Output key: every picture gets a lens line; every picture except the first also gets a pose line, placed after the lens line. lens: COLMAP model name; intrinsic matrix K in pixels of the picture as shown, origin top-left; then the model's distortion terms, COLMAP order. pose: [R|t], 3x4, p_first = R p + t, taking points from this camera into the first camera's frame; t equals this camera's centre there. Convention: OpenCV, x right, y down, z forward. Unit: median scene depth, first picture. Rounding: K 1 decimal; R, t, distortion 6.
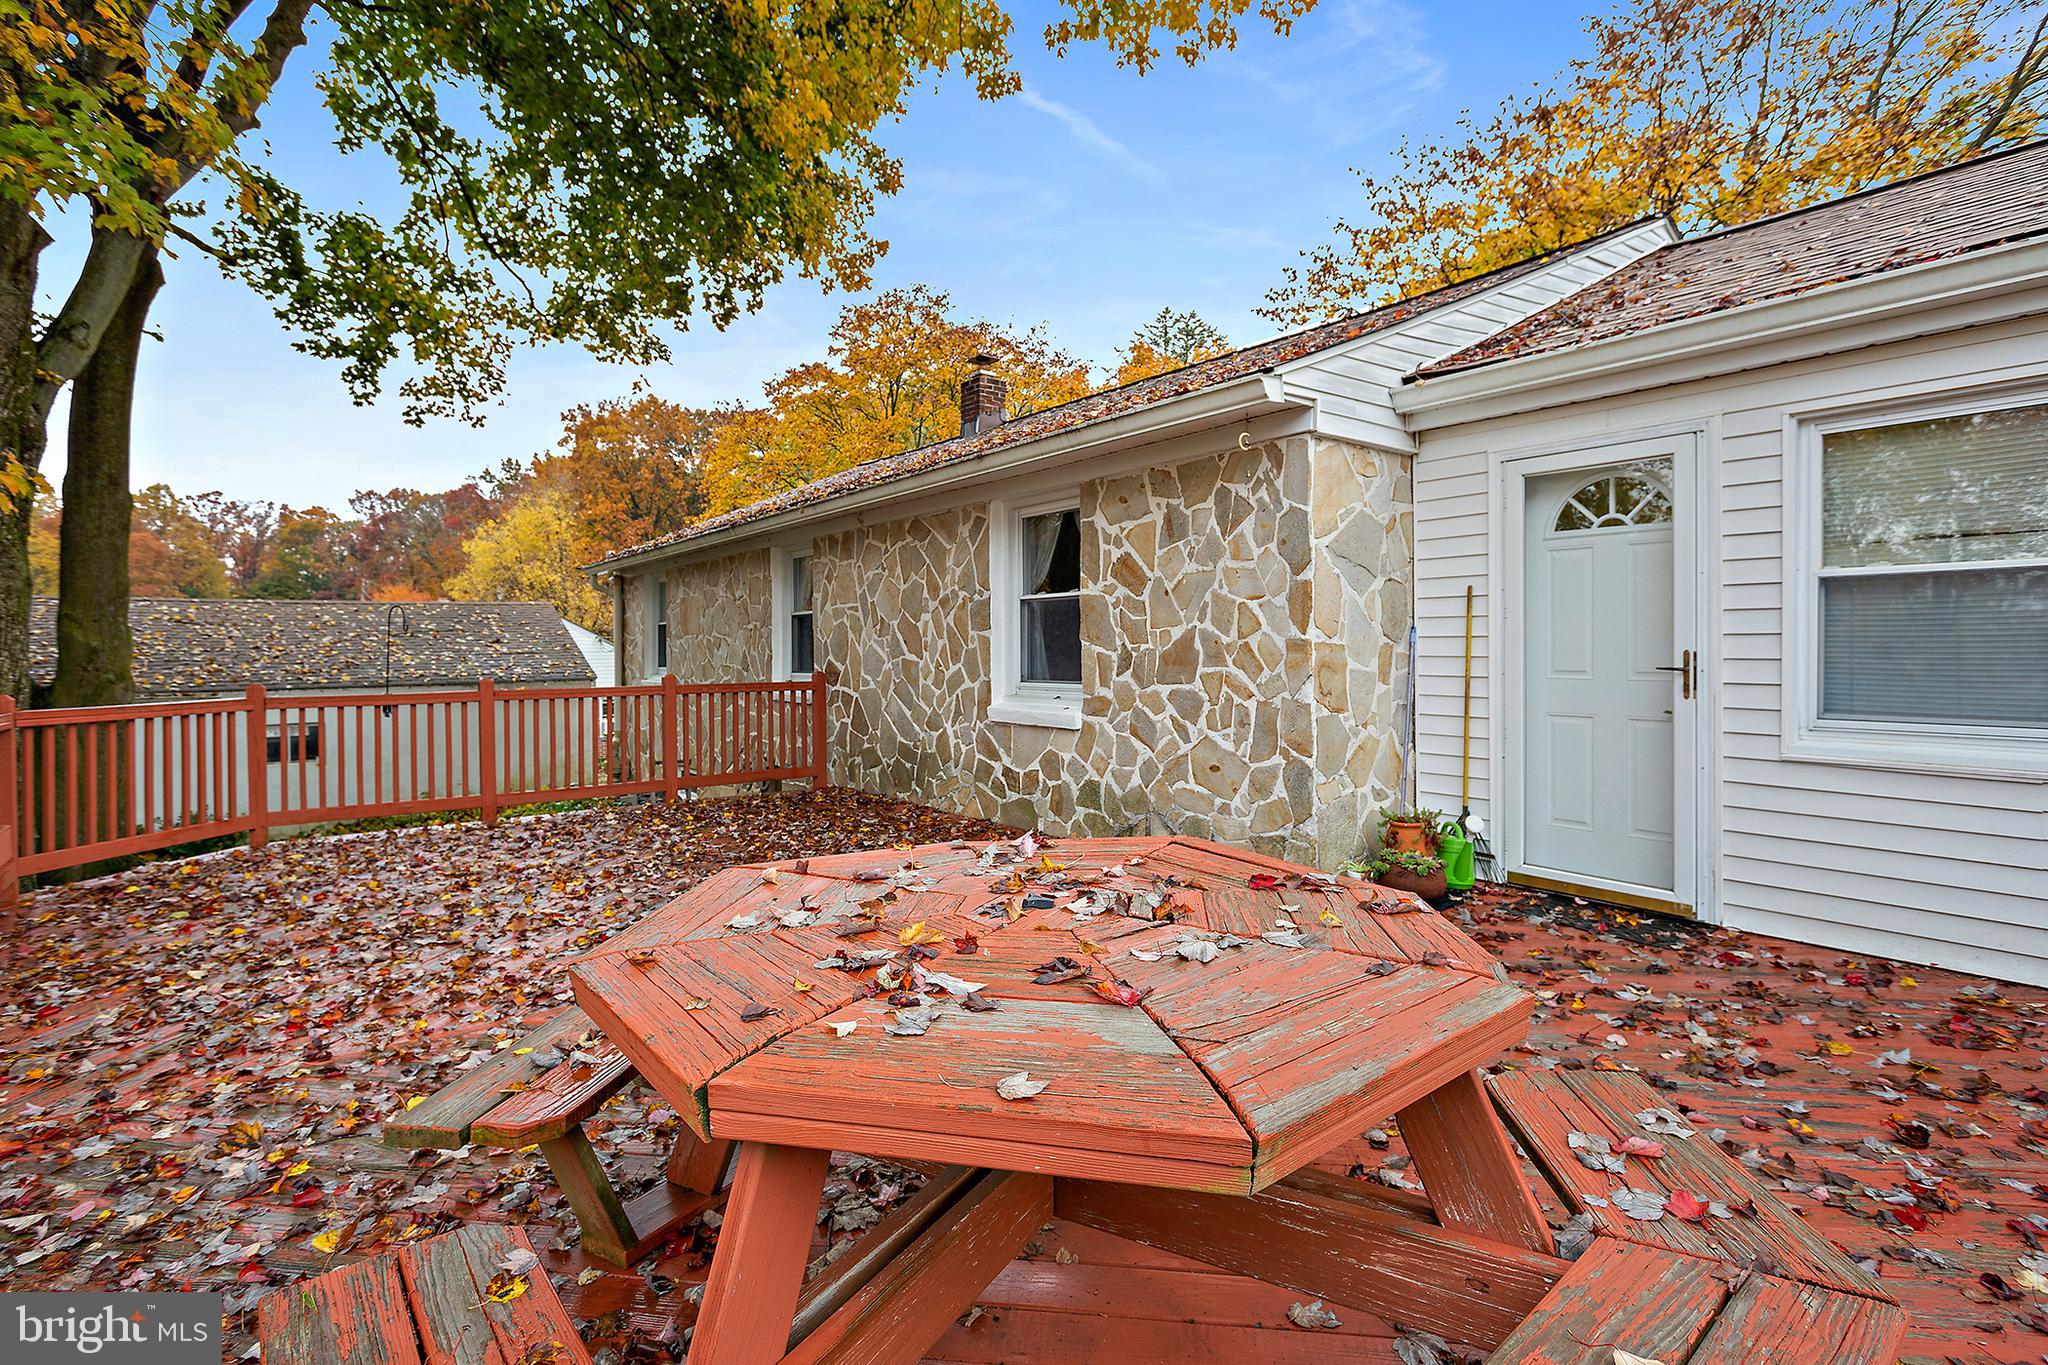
lens RADIAL K [[990.1, 0, 1027.8], [0, 990.1, 667.0], [0, 0, 1]] dist [0.005583, -0.004873]
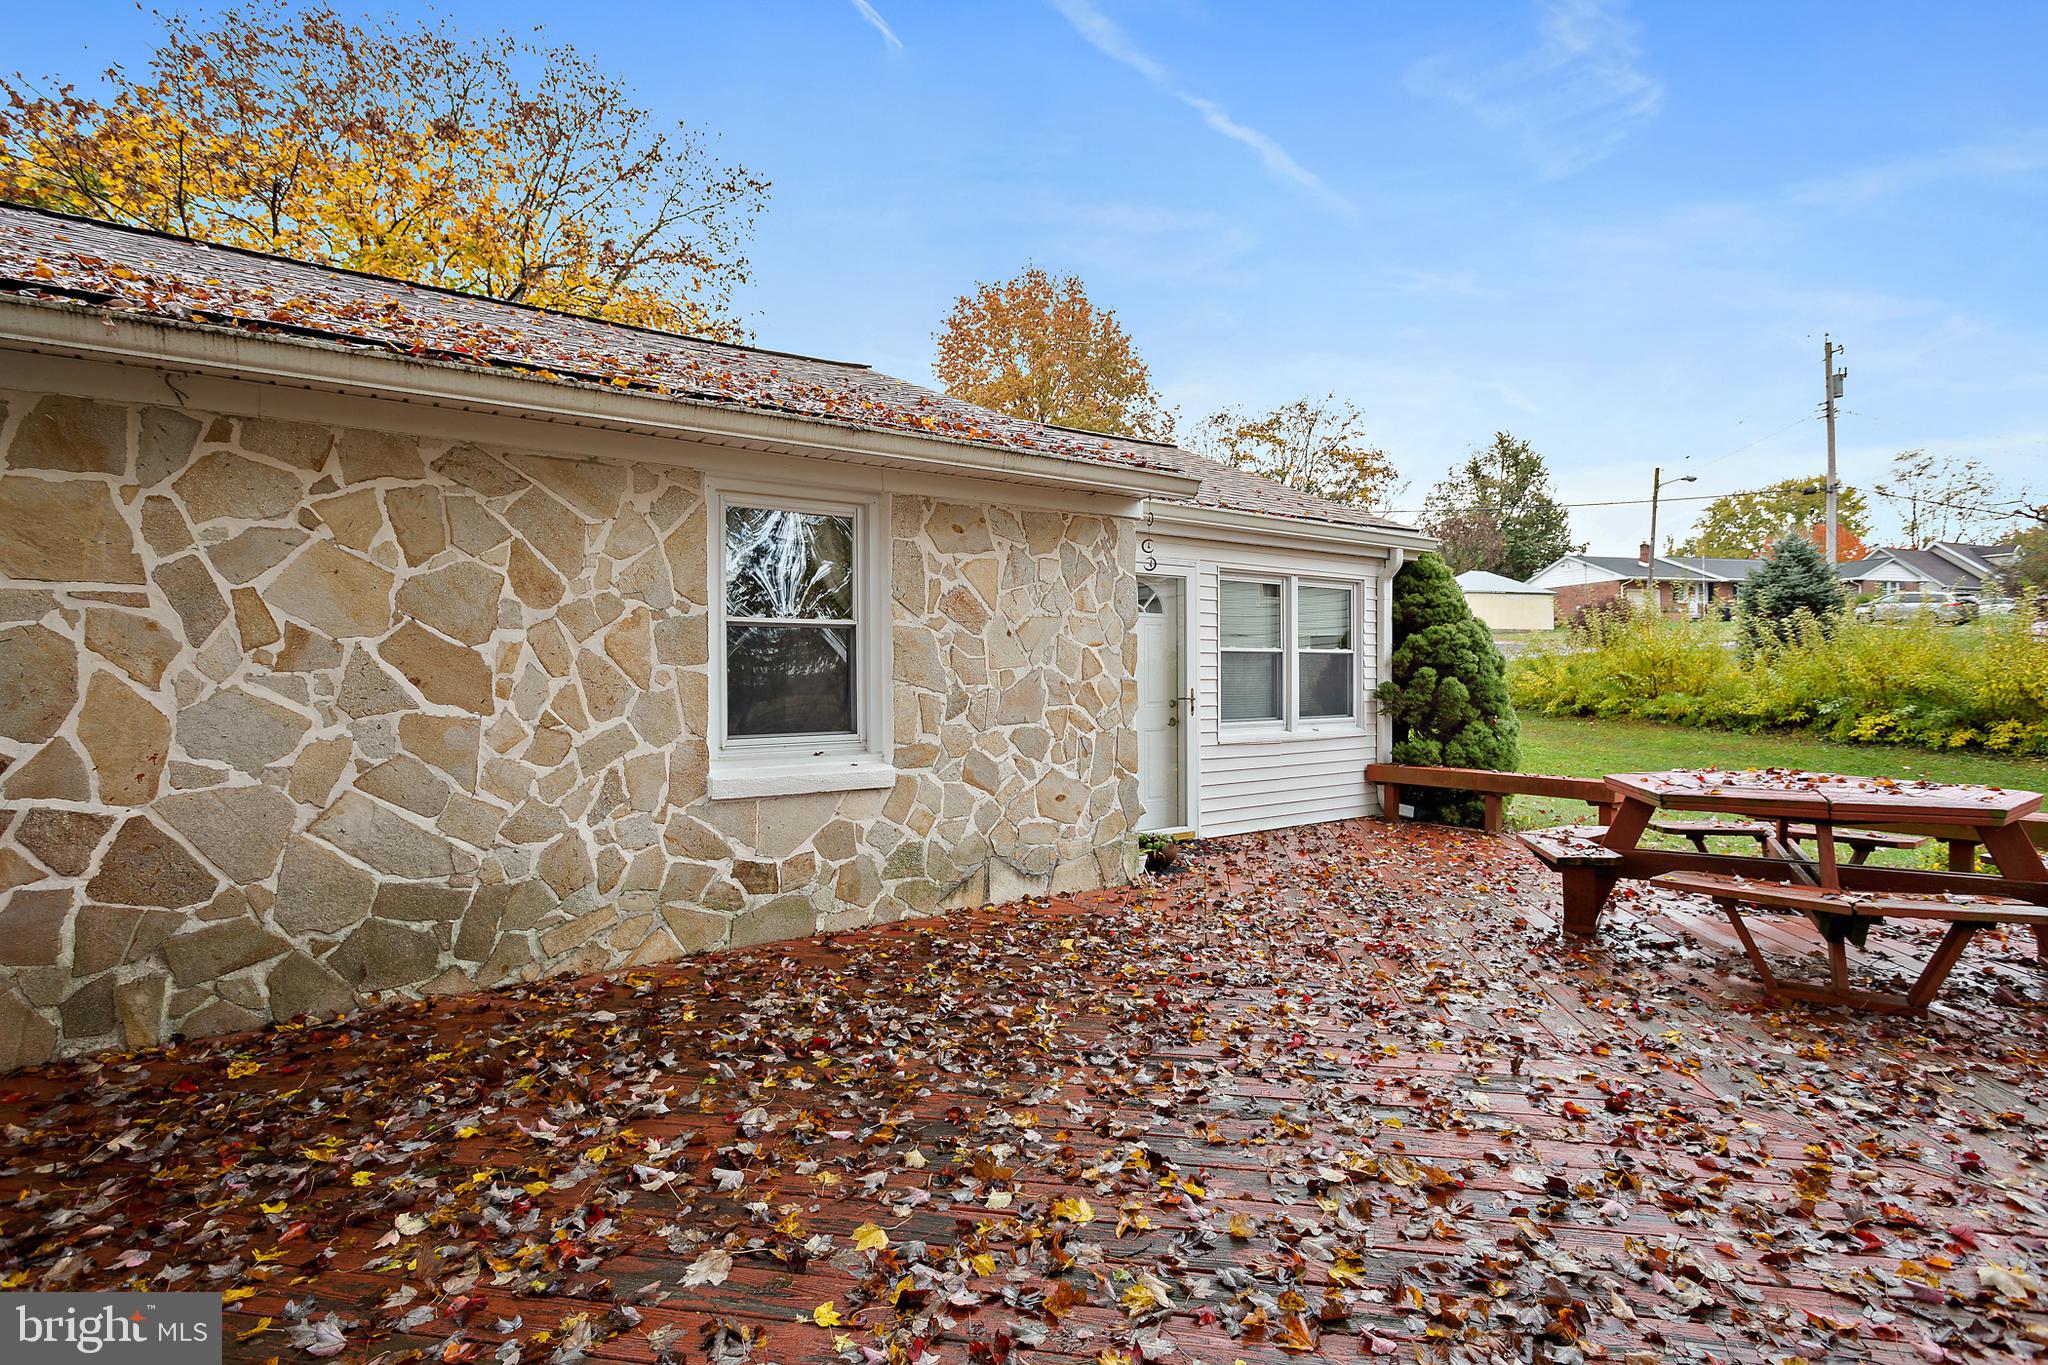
lens RADIAL K [[990.1, 0, 1016.1], [0, 990.1, 675.4], [0, 0, 1]] dist [0.005583, -0.004873]
pose [[0.045476, 0.003412, 0.998960, -0.819010], [0.021605, 0.999757, -0.004398, -0.026246], [-0.998732, 0.021783, 0.045391, 0.899166]]
